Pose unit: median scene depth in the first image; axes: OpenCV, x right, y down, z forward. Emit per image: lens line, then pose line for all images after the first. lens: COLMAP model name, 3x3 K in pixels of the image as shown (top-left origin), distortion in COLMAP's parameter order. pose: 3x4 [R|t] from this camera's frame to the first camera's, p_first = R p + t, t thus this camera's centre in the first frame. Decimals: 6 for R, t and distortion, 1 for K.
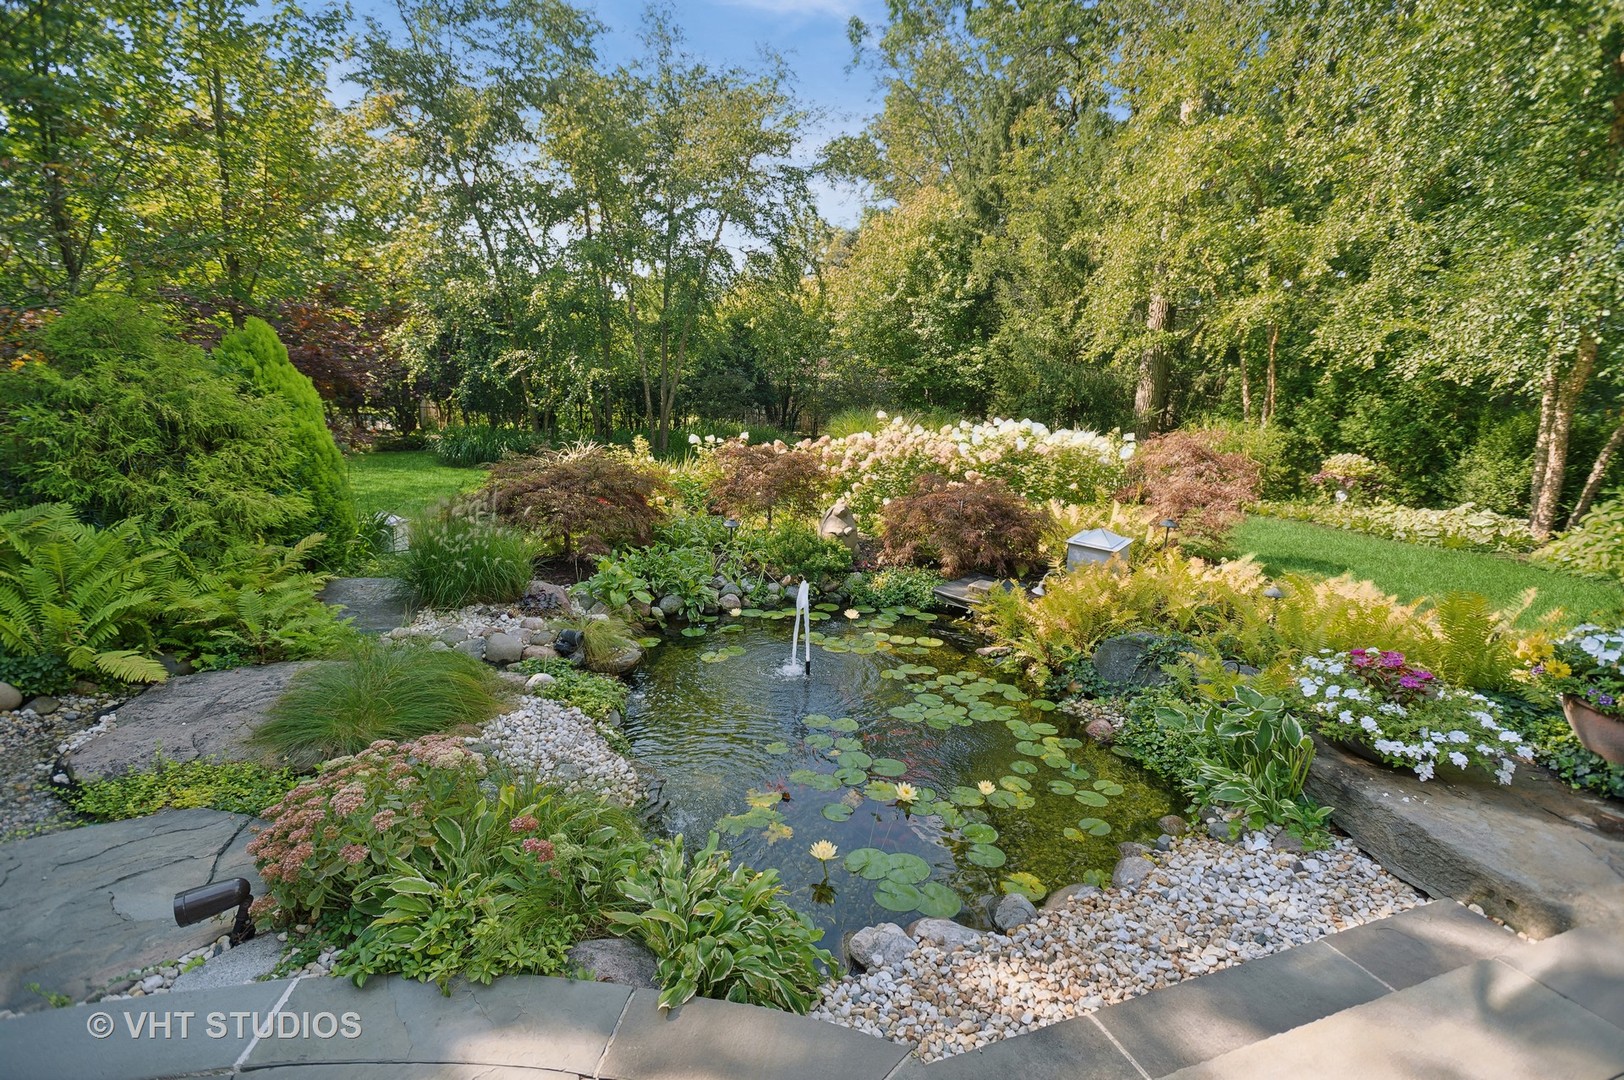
lens RADIAL K [[755.7, 0, 813.6], [0, 755.7, 536.5], [0, 0, 1]] dist [0.006050, -0.001492]
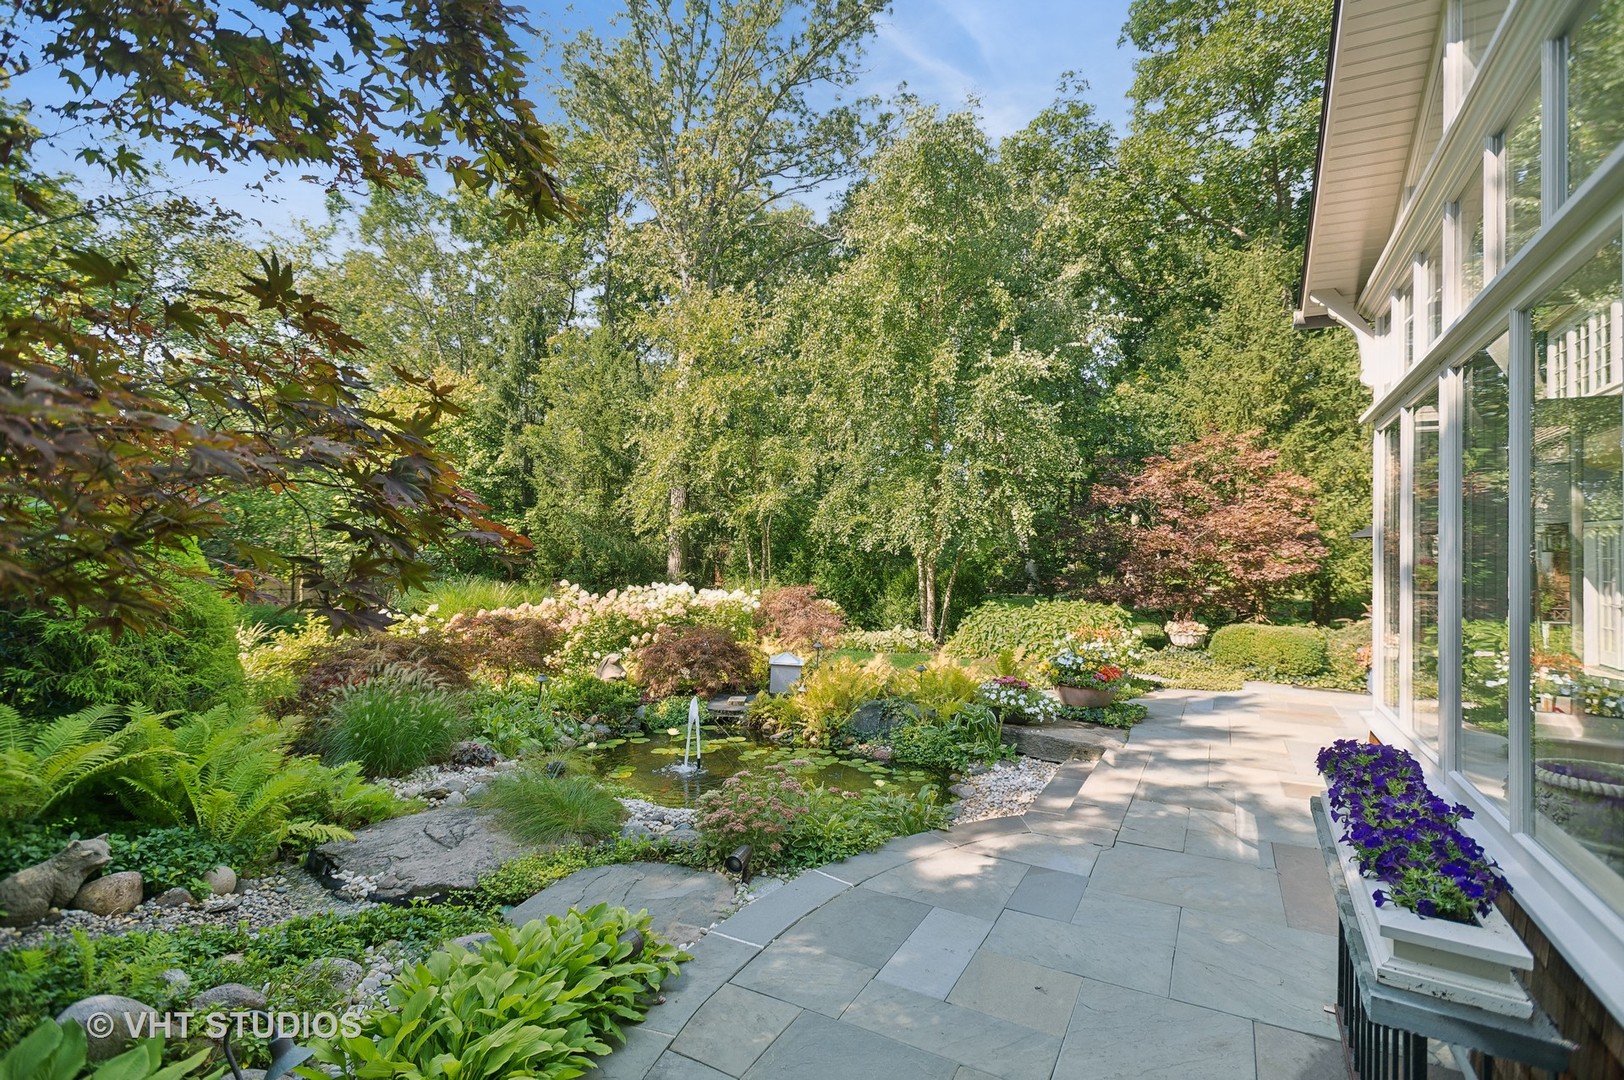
lens RADIAL K [[755.7, 0, 818.5], [0, 755.7, 534.6], [0, 0, 1]] dist [0.006050, -0.001492]
pose [[0.745491, 0.008983, 0.666455, -0.327905], [0.135429, 0.977009, -0.164658, 0.009711], [-0.652612, 0.213008, 0.727135, -0.102036]]
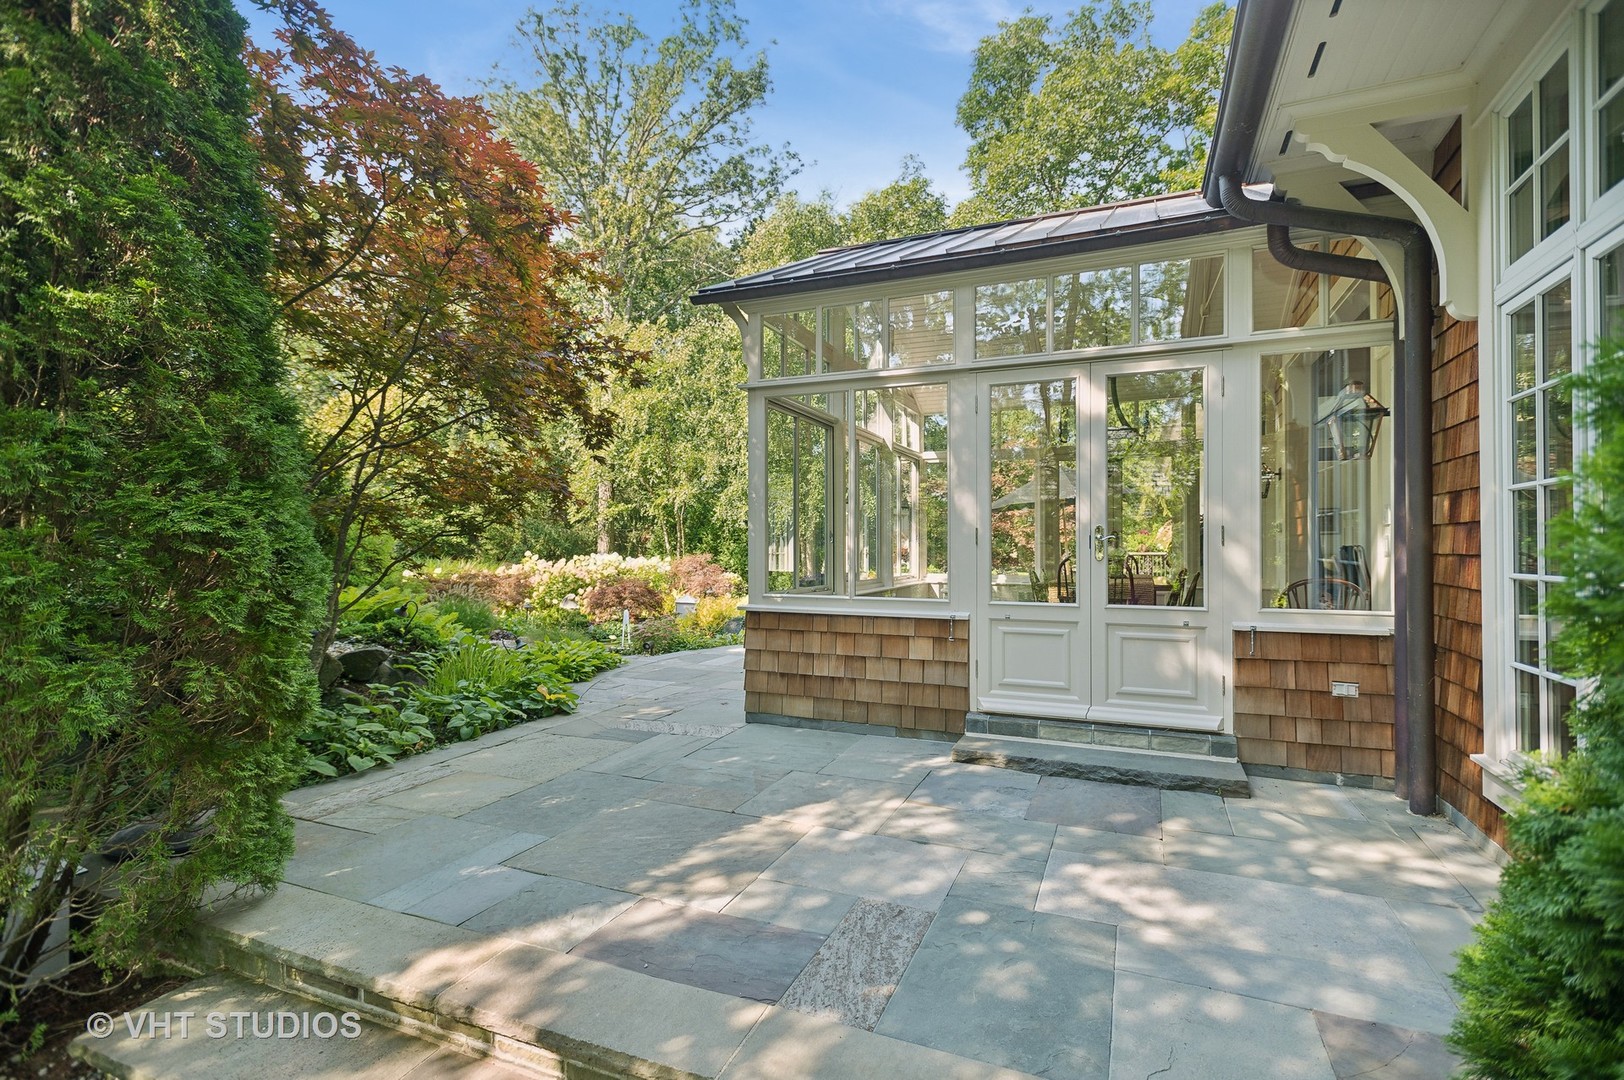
lens RADIAL K [[755.7, 0, 826.9], [0, 755.7, 577.0], [0, 0, 1]] dist [0.006050, -0.001492]
pose [[0.671291, -0.047439, 0.739674, -0.568160], [0.162668, 0.983049, -0.084581, 0.109256], [-0.723123, 0.177100, 0.667629, -0.456053]]
